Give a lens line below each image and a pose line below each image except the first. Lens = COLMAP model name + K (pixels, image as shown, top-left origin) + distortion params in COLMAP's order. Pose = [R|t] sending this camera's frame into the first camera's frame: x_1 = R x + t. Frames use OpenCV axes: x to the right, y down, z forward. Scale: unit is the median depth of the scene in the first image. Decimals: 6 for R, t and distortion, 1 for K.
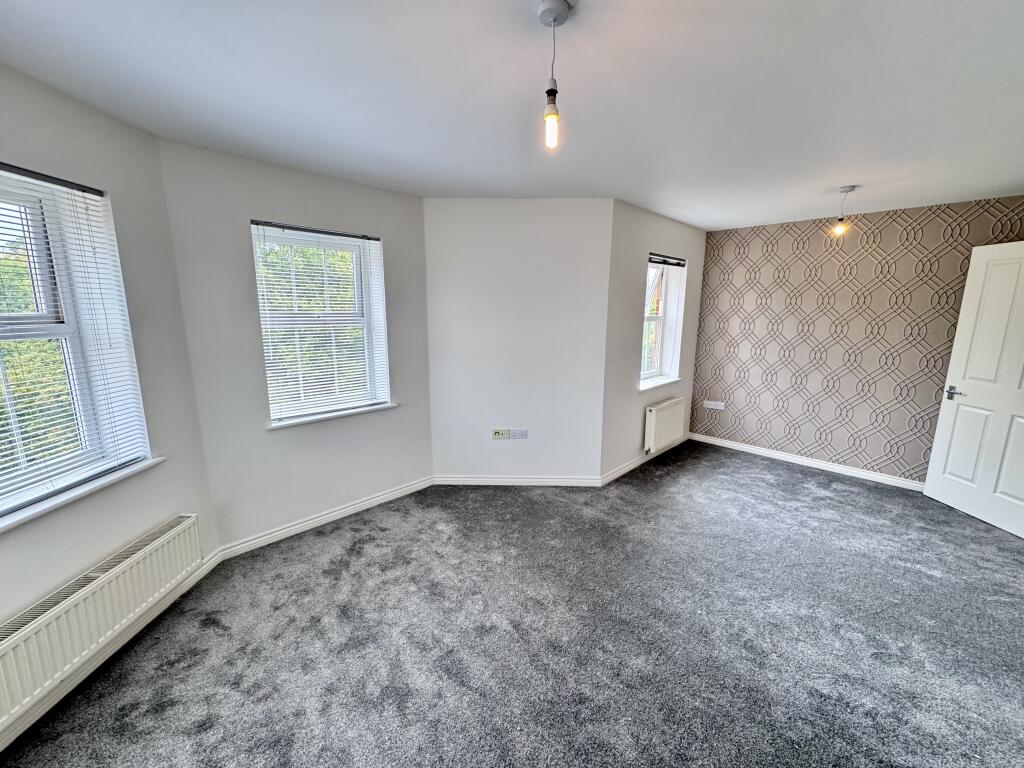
lens RADIAL K [[414.0, 0, 512.0], [0, 414.0, 384.0], [0, 0, 1]] dist [0.000871, 0.000170]
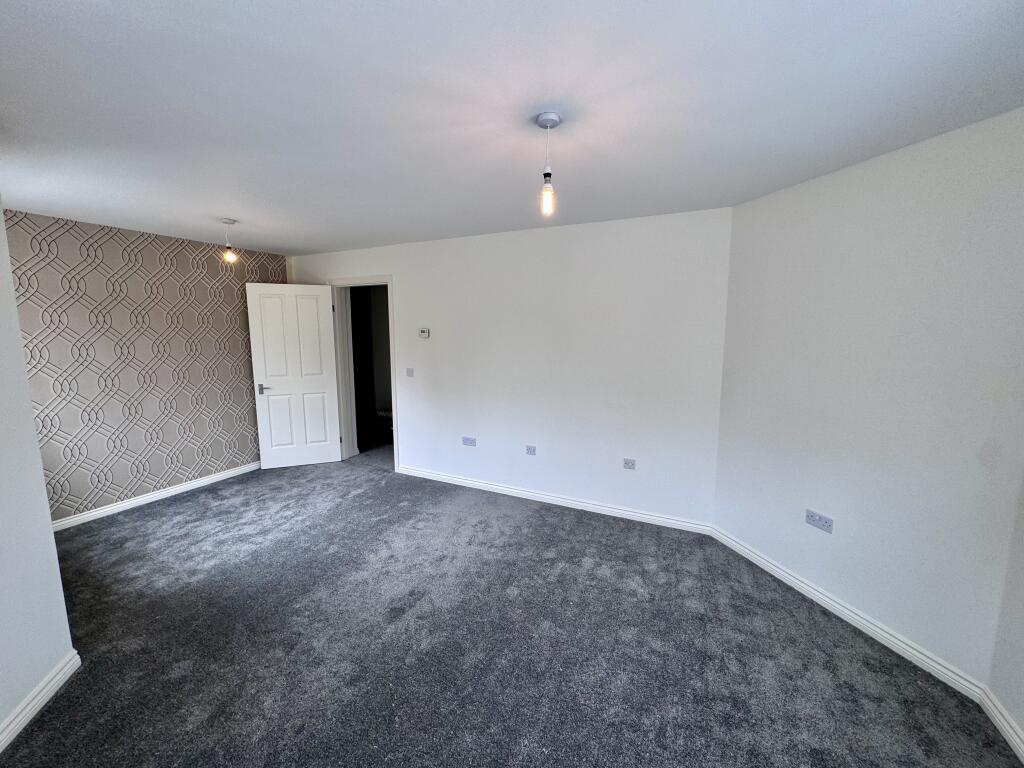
lens RADIAL K [[400.1, 0, 524.6], [0, 400.1, 382.3], [0, 0, 1]] dist [-0.002306, -0.000365]
pose [[-0.347106, -0.134839, 0.928082, -0.439005], [0.167562, 0.964769, 0.202838, -0.118603], [-0.922735, 0.225918, -0.312283, 0.596431]]
